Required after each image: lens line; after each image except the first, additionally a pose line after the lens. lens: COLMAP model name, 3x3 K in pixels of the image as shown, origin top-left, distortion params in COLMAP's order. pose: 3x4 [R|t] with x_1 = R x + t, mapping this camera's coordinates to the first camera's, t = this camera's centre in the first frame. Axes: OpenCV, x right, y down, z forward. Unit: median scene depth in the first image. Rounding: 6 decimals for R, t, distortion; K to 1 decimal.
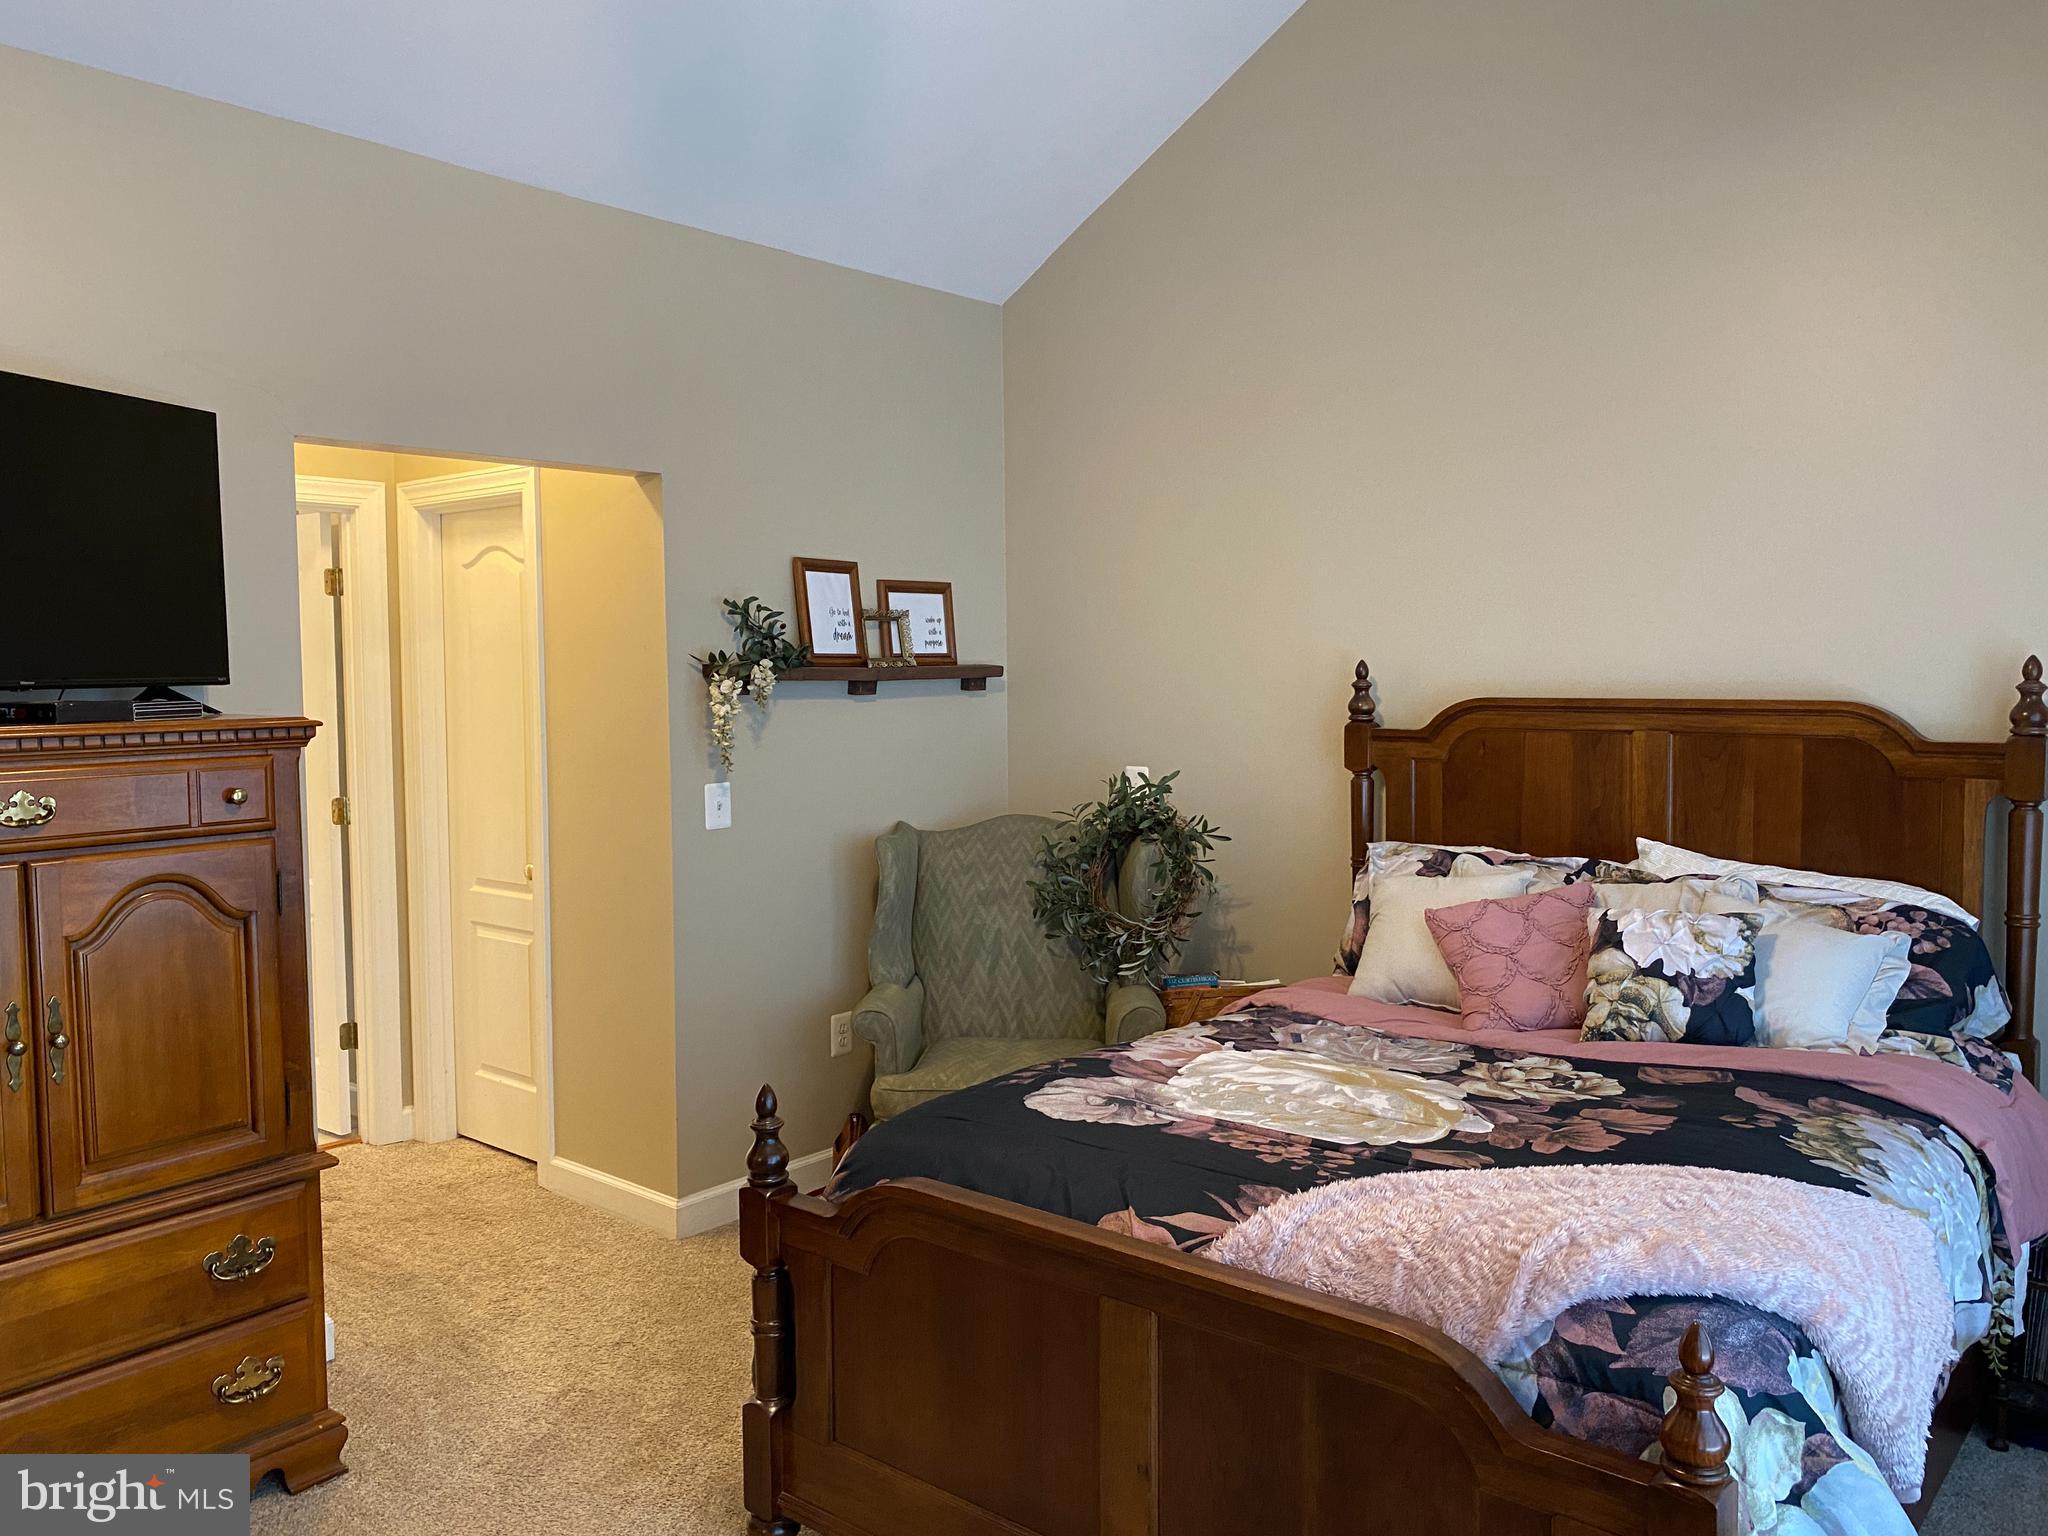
lens RADIAL K [[1561.3, 0, 1048.4], [0, 1561.3, 769.5], [0, 0, 1]] dist [-0.002490, -0.000578]
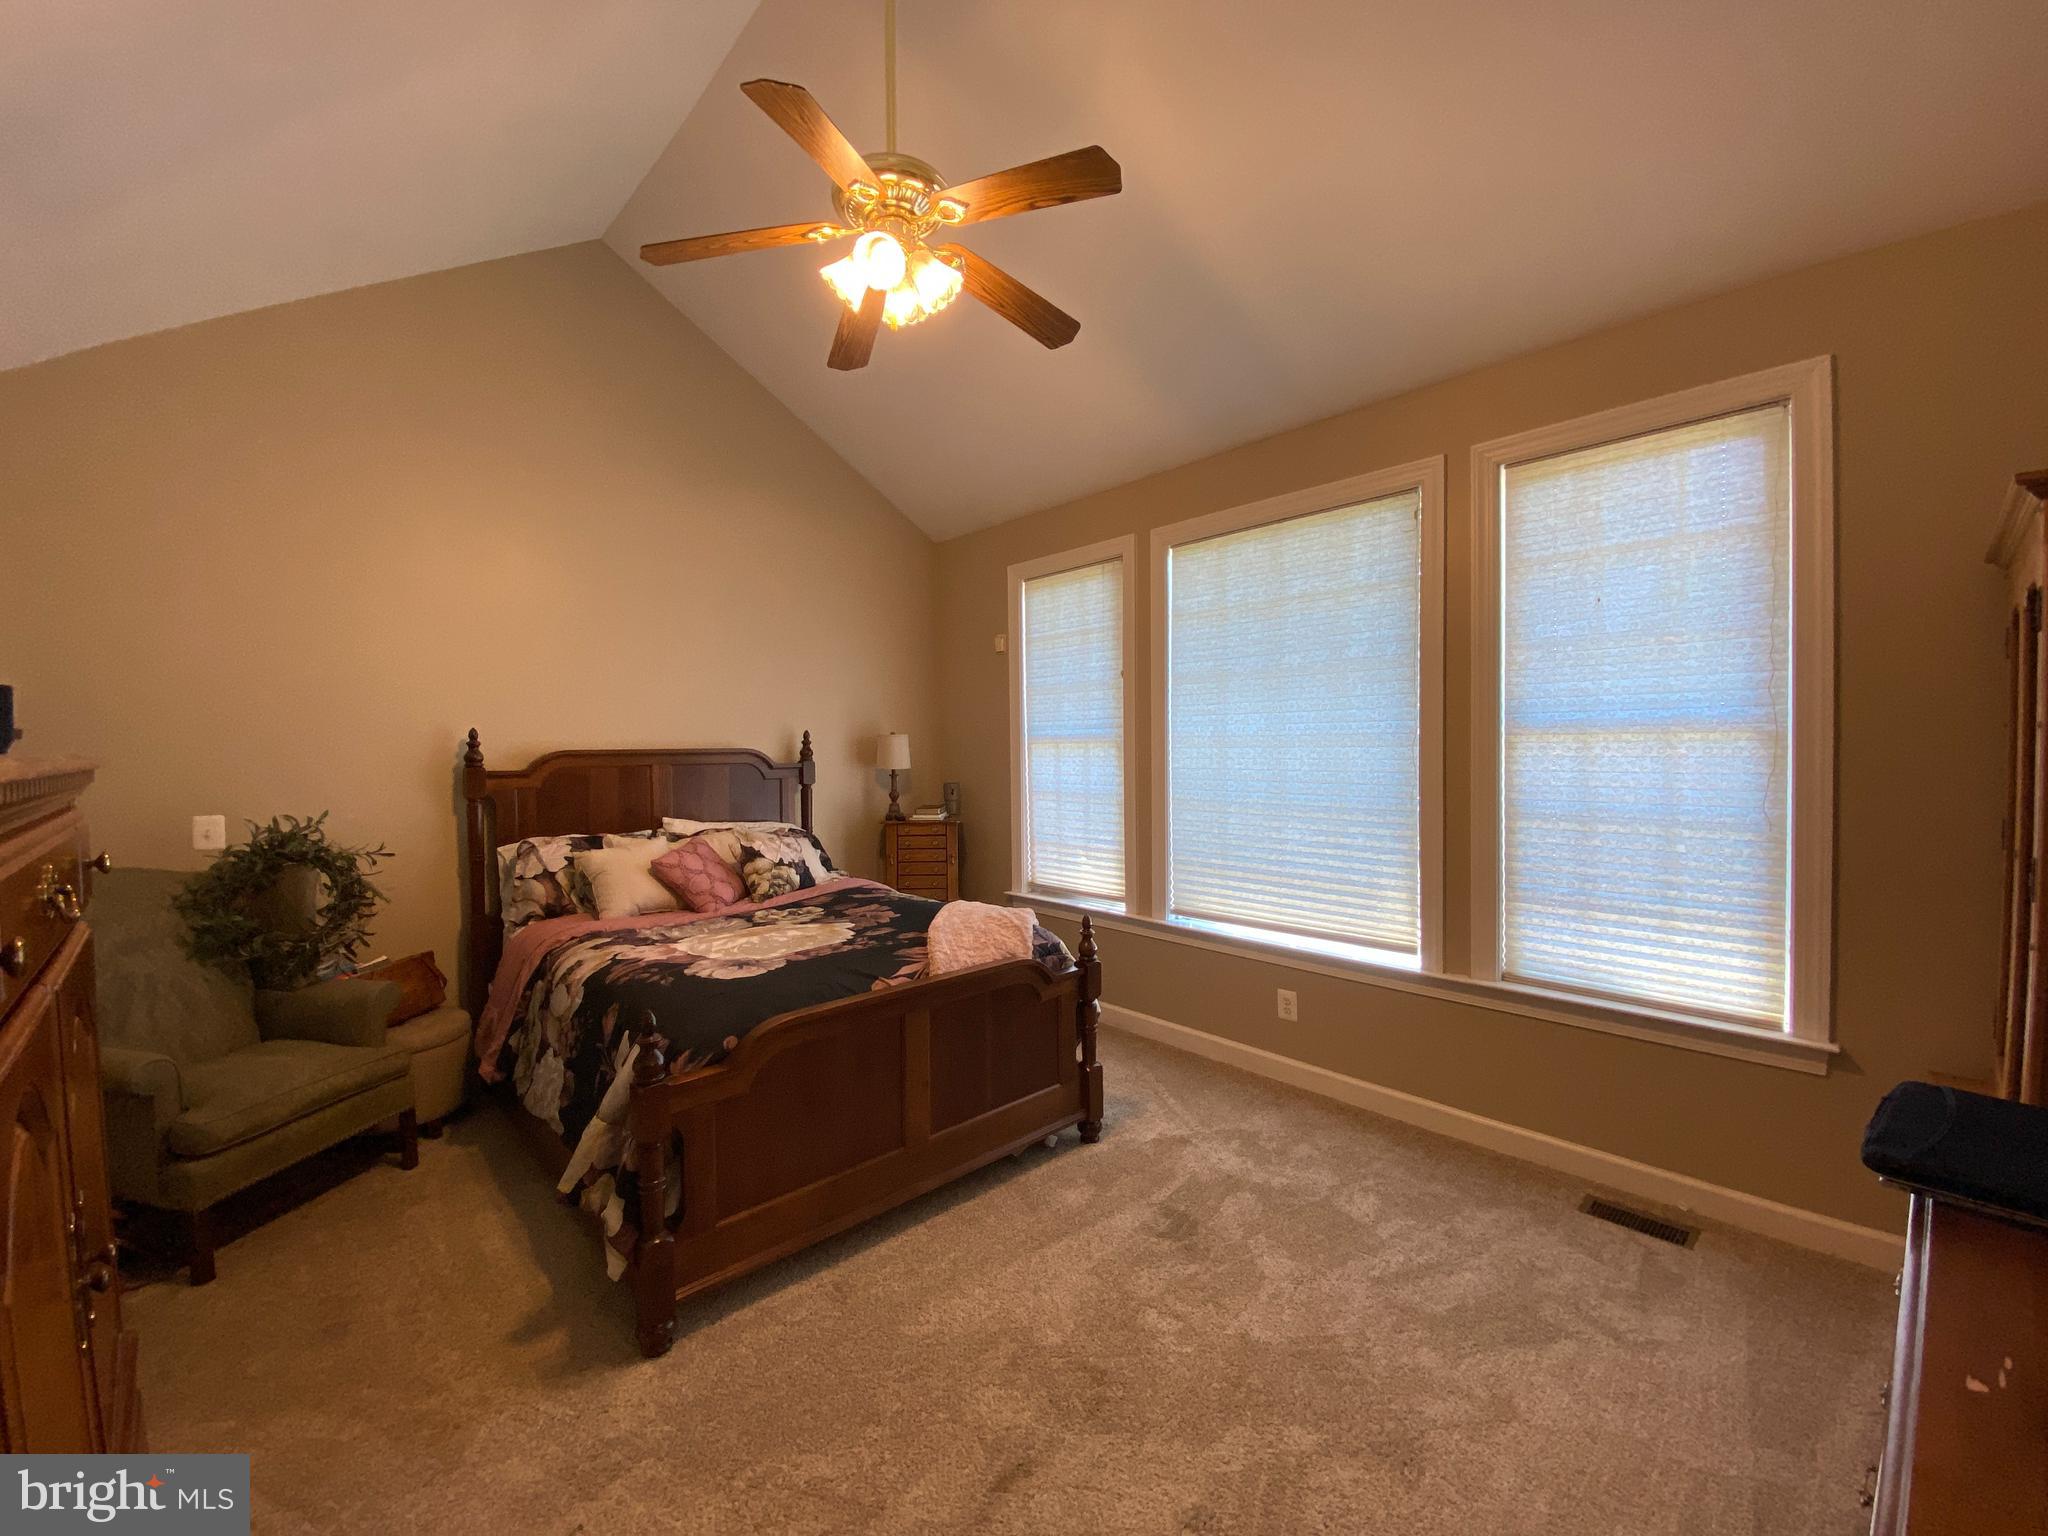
lens RADIAL K [[832.6, 0, 1017.2], [0, 832.6, 763.0], [0, 0, 1]] dist [0.031269, -0.024620]
pose [[0.114129, -0.016288, 0.993332, -0.640641], [0.074527, 0.997189, 0.007789, -0.000890], [-0.990667, 0.073141, 0.115022, 0.410971]]
